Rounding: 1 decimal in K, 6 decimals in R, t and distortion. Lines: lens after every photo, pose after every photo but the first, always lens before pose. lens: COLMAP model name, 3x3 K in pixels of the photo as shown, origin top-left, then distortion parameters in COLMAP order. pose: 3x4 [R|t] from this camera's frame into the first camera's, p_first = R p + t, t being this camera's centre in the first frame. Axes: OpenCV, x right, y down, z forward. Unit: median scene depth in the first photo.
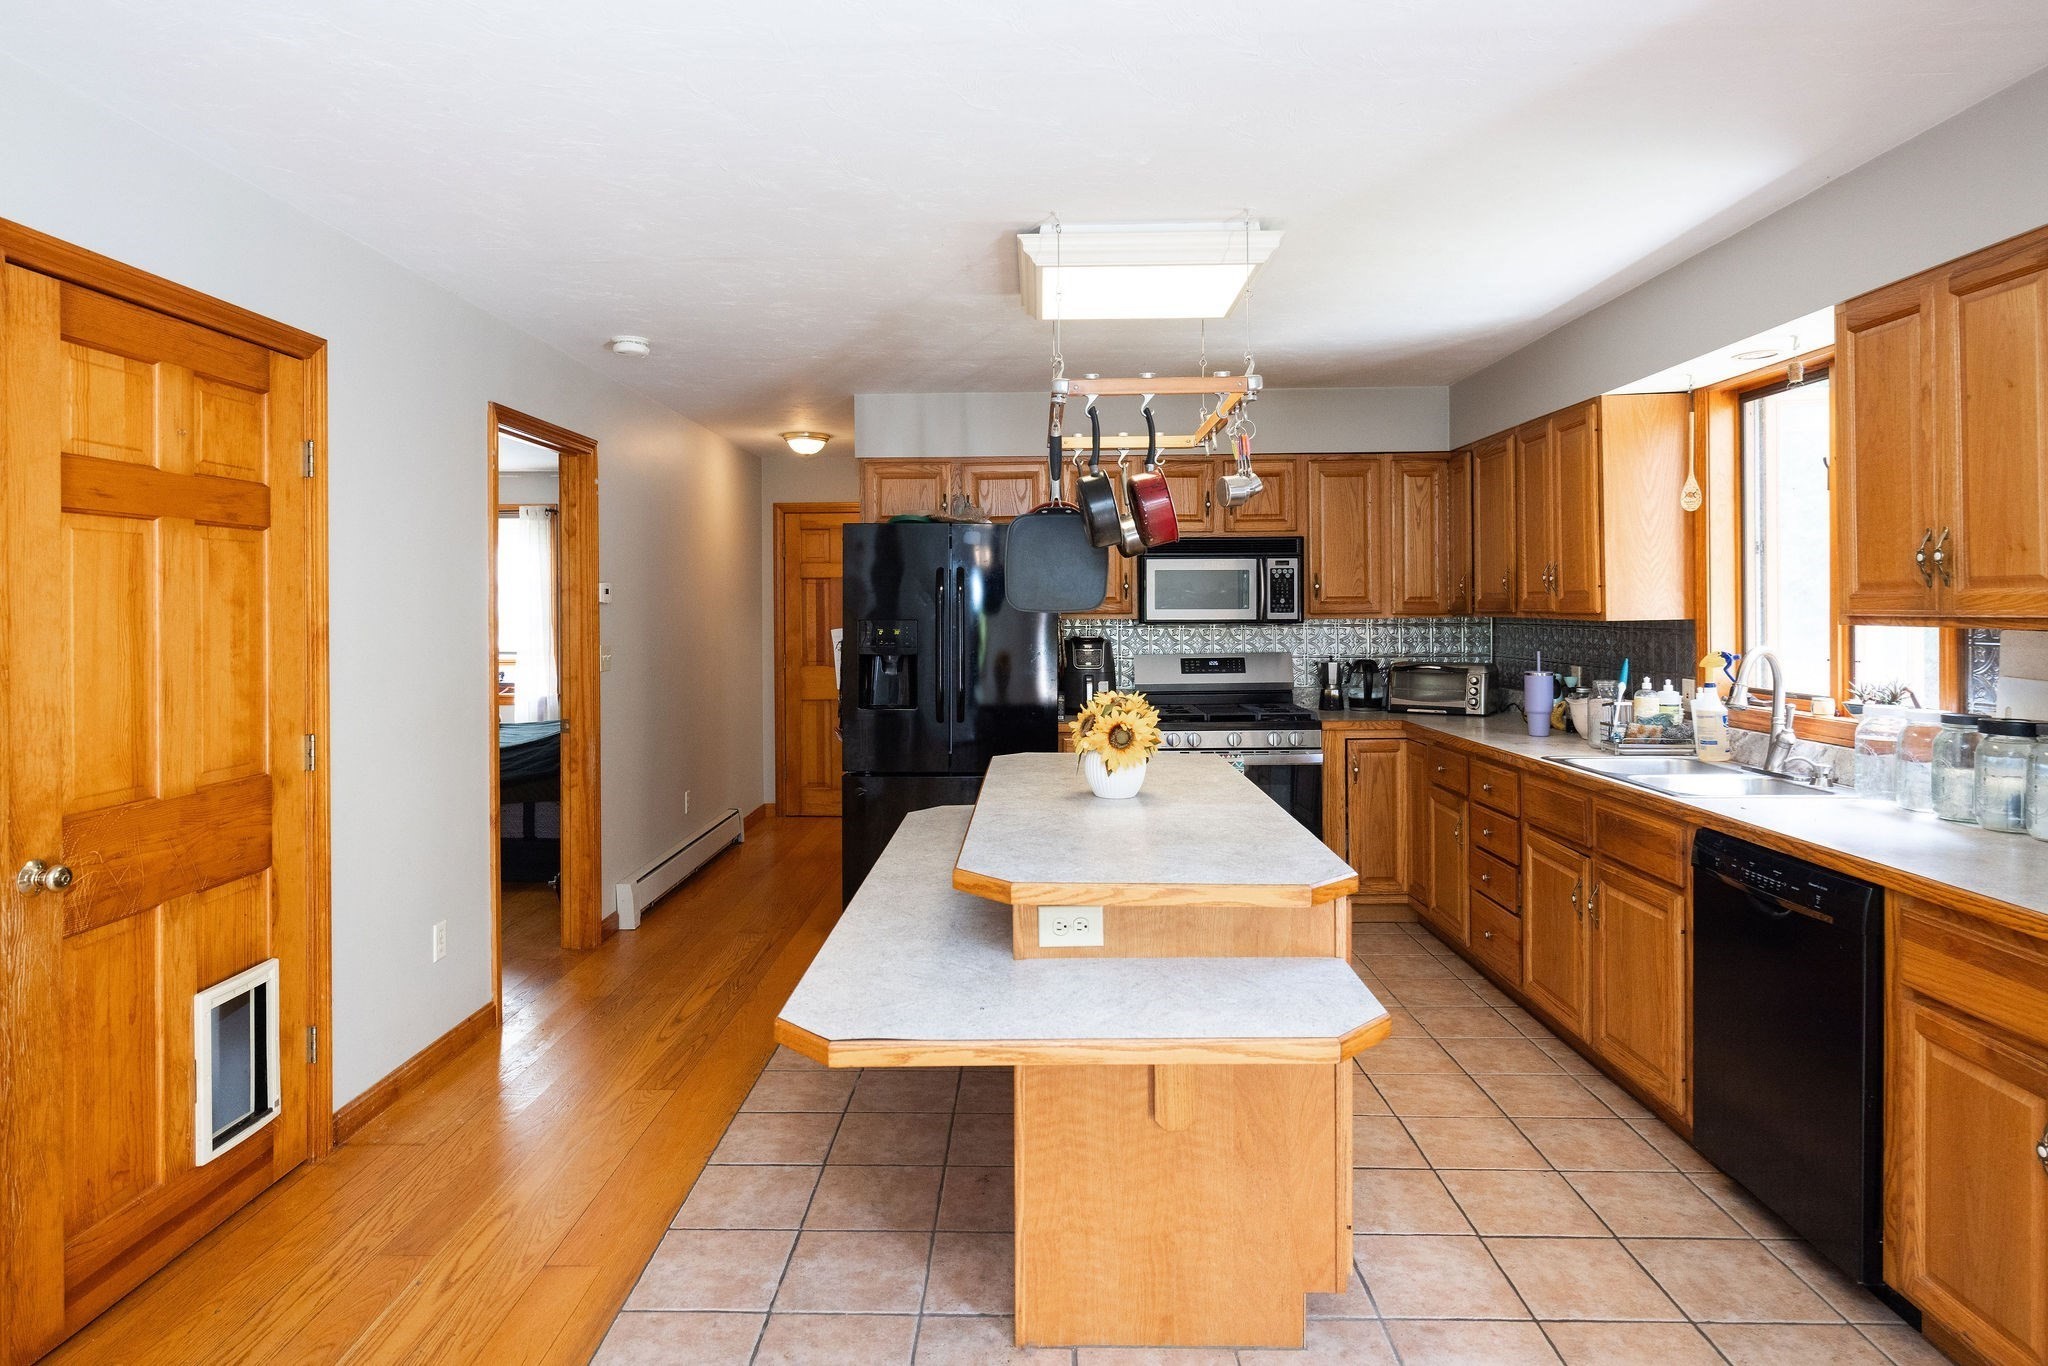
lens RADIAL K [[1164.7, 0, 1017.8], [0, 1164.7, 615.3], [0, 0, 1]] dist [0.020446, -0.012193]
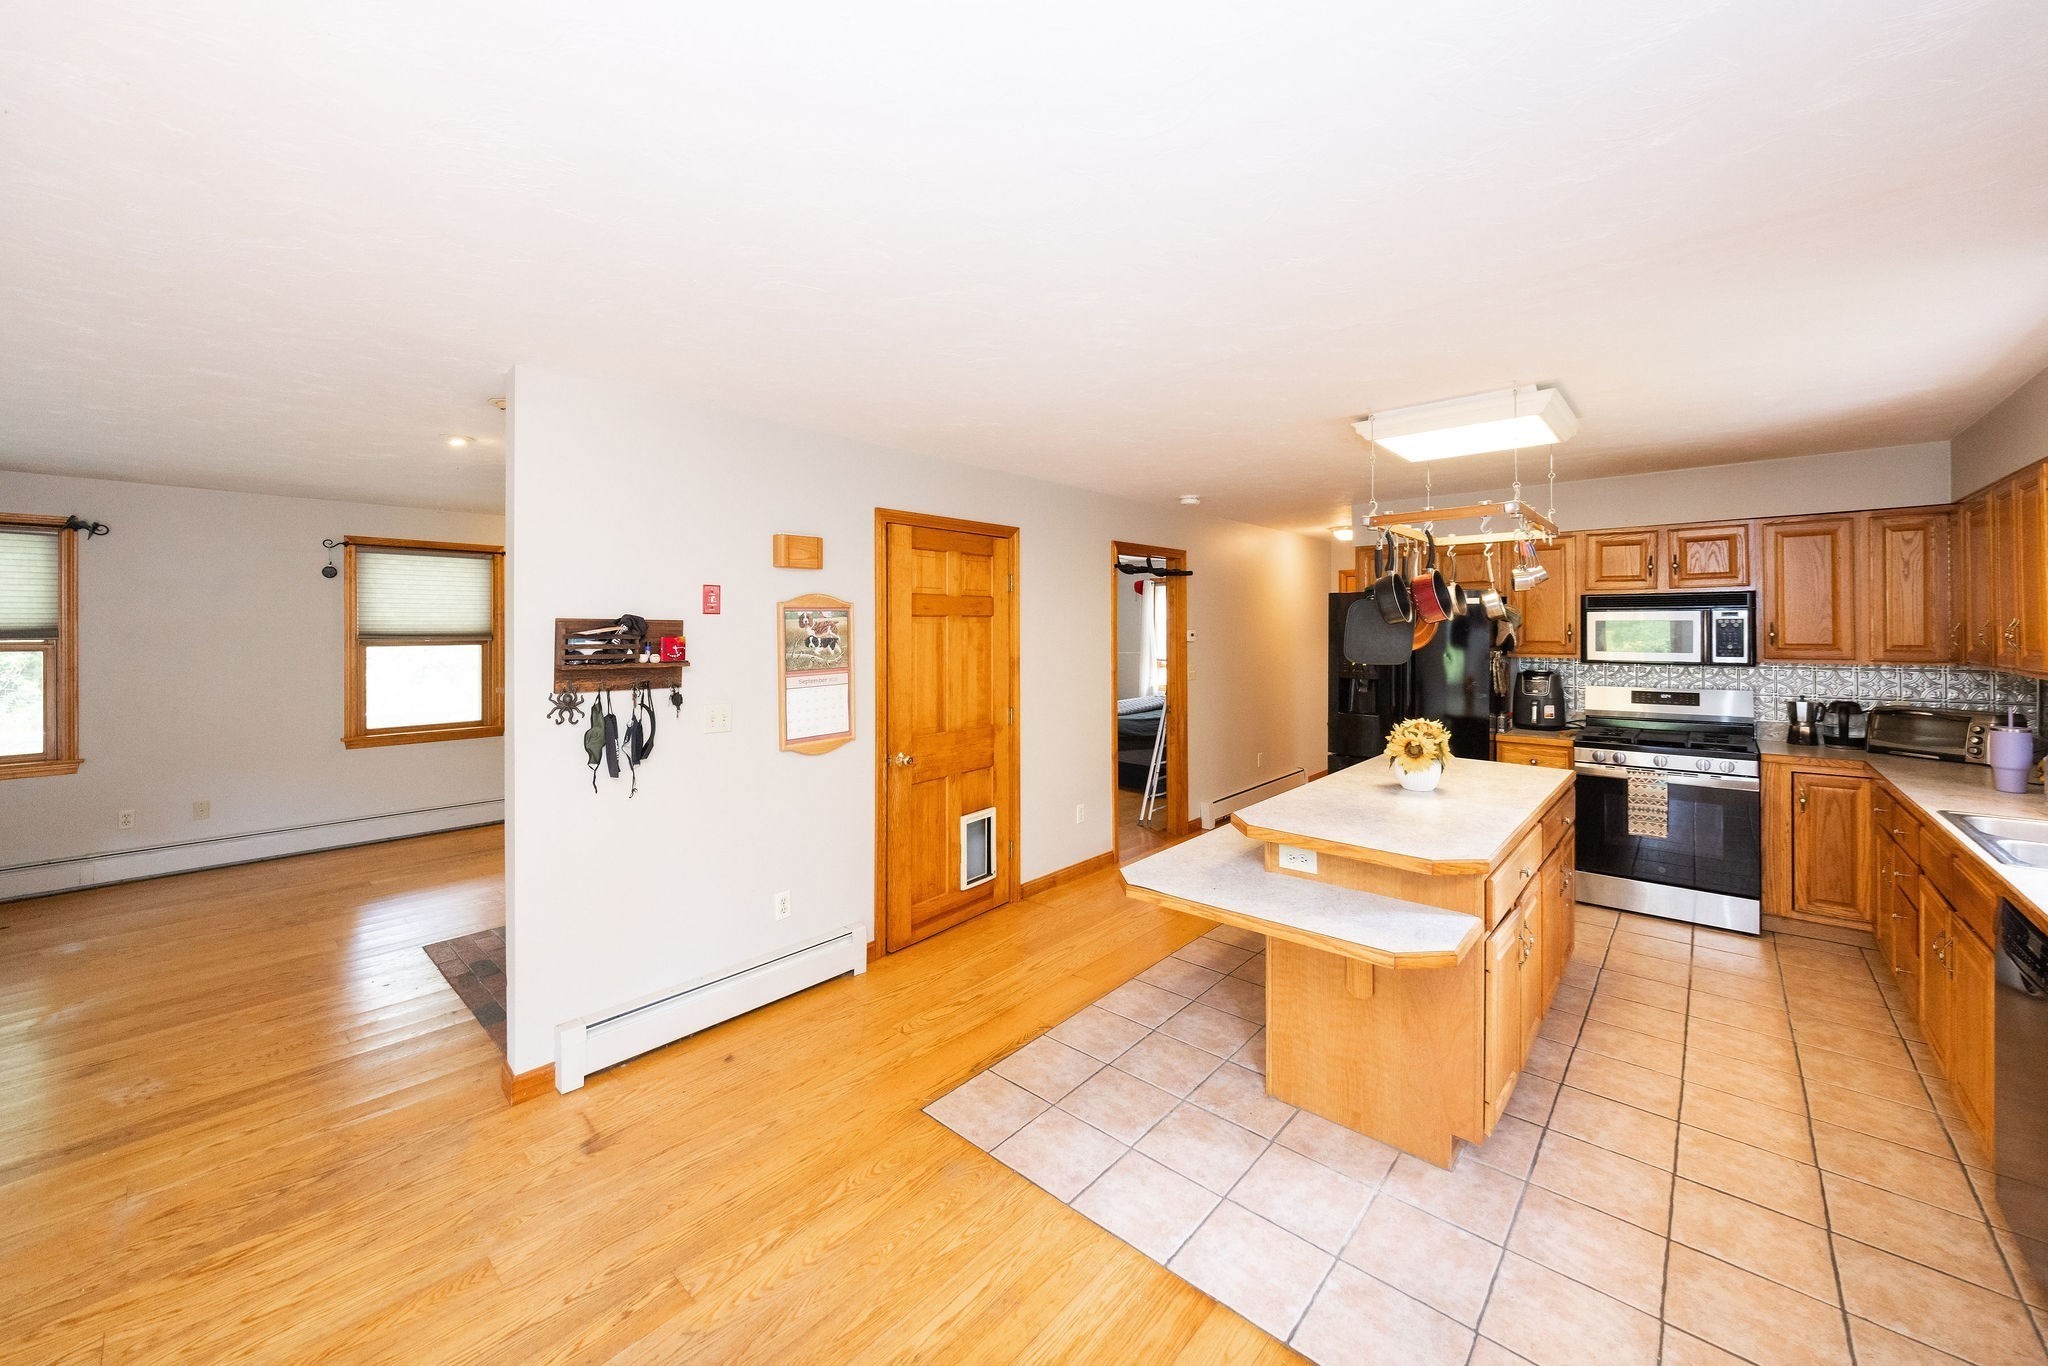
lens RADIAL K [[767.0, 0, 1025.3], [0, 767.0, 625.6], [0, 0, 1]] dist [-0.000934, -0.000097]
pose [[0.759514, 0.001633, -0.650489, 0.353825], [-0.005953, 0.999972, -0.004439, -0.048210], [0.650464, 0.007244, 0.759503, -0.076504]]
